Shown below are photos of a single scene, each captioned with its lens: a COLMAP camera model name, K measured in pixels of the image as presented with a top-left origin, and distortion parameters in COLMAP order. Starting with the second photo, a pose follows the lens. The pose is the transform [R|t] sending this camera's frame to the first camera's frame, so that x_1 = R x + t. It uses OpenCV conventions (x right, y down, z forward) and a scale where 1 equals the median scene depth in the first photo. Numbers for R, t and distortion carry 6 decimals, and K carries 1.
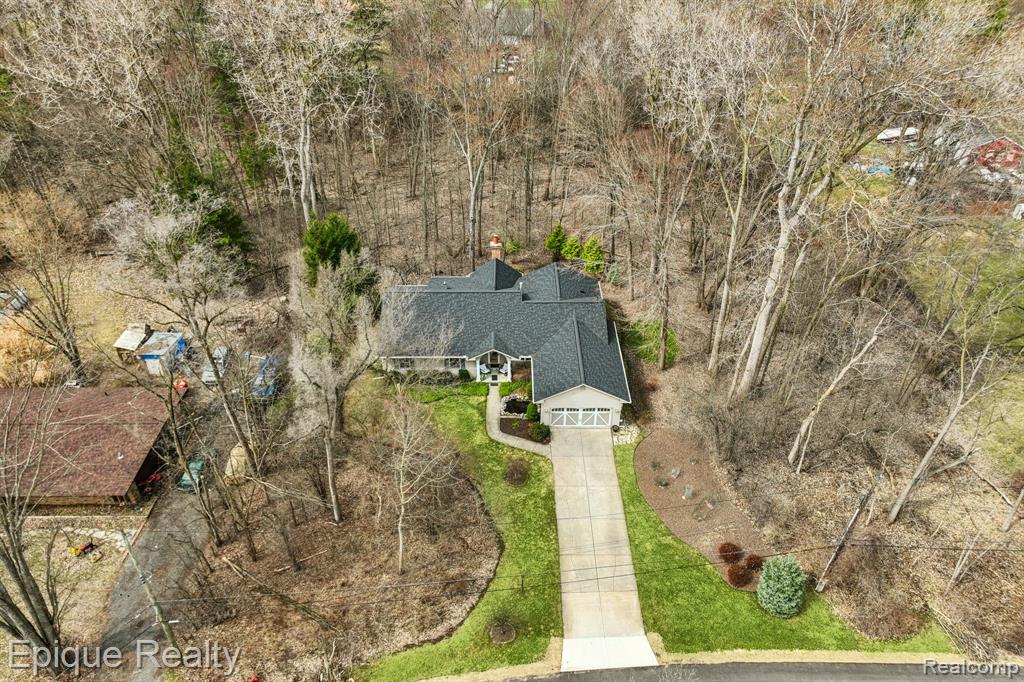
lens RADIAL K [[721.8, 0, 511.8], [0, 721.8, 338.0], [0, 0, 1]] dist [-0.001370, 0.001102]
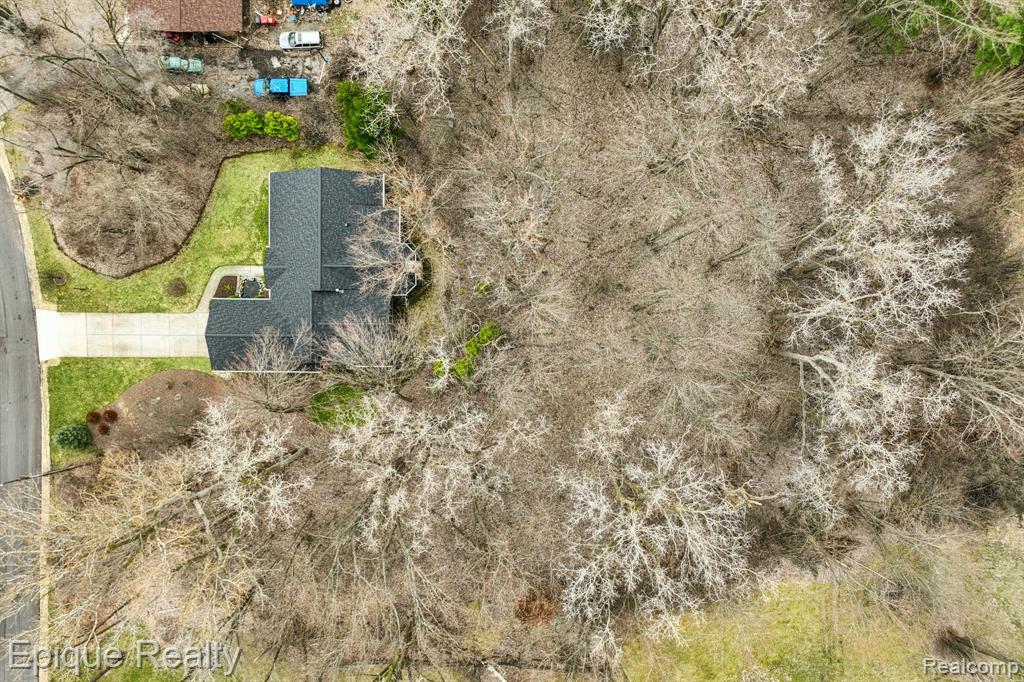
lens RADIAL K [[721.8, 0, 512.2], [0, 721.8, 340.8], [0, 0, 1]] dist [-0.001370, 0.001102]
pose [[-0.010347, 0.999639, 0.024800, 0.081561], [-0.583891, -0.026174, 0.811410, -1.599364], [0.811766, -0.006085, 0.583951, 0.807794]]
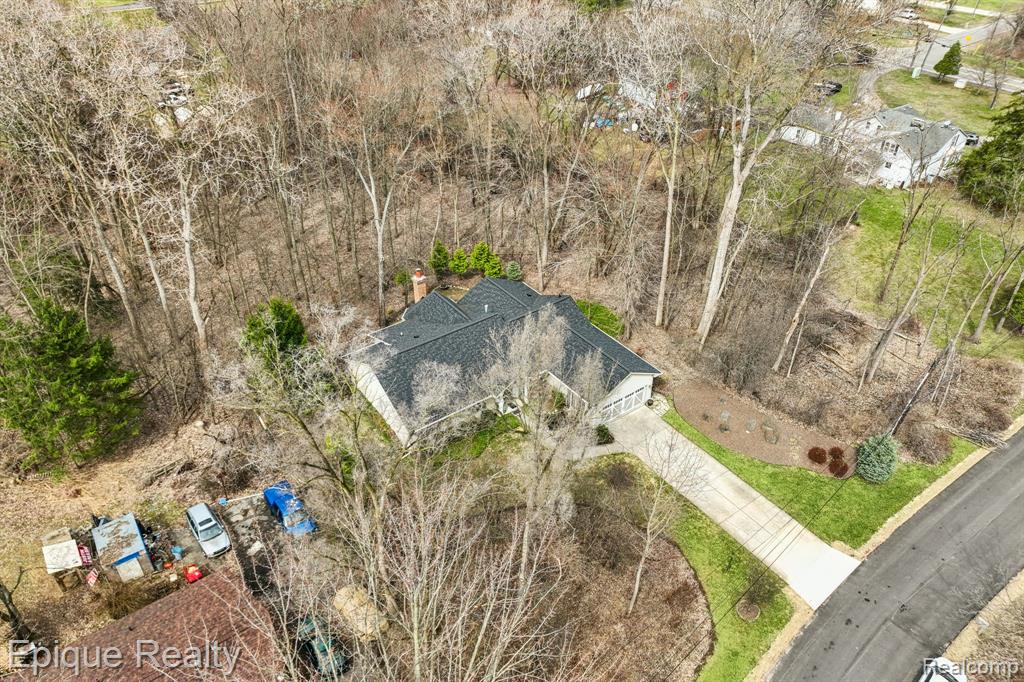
lens RADIAL K [[721.8, 0, 513.3], [0, 721.8, 344.4], [0, 0, 1]] dist [-0.001370, 0.001102]
pose [[0.808937, -0.345927, 0.475347, -0.612817], [0.334858, 0.935698, 0.111085, -0.173486], [-0.483209, 0.069313, 0.872757, 0.205824]]
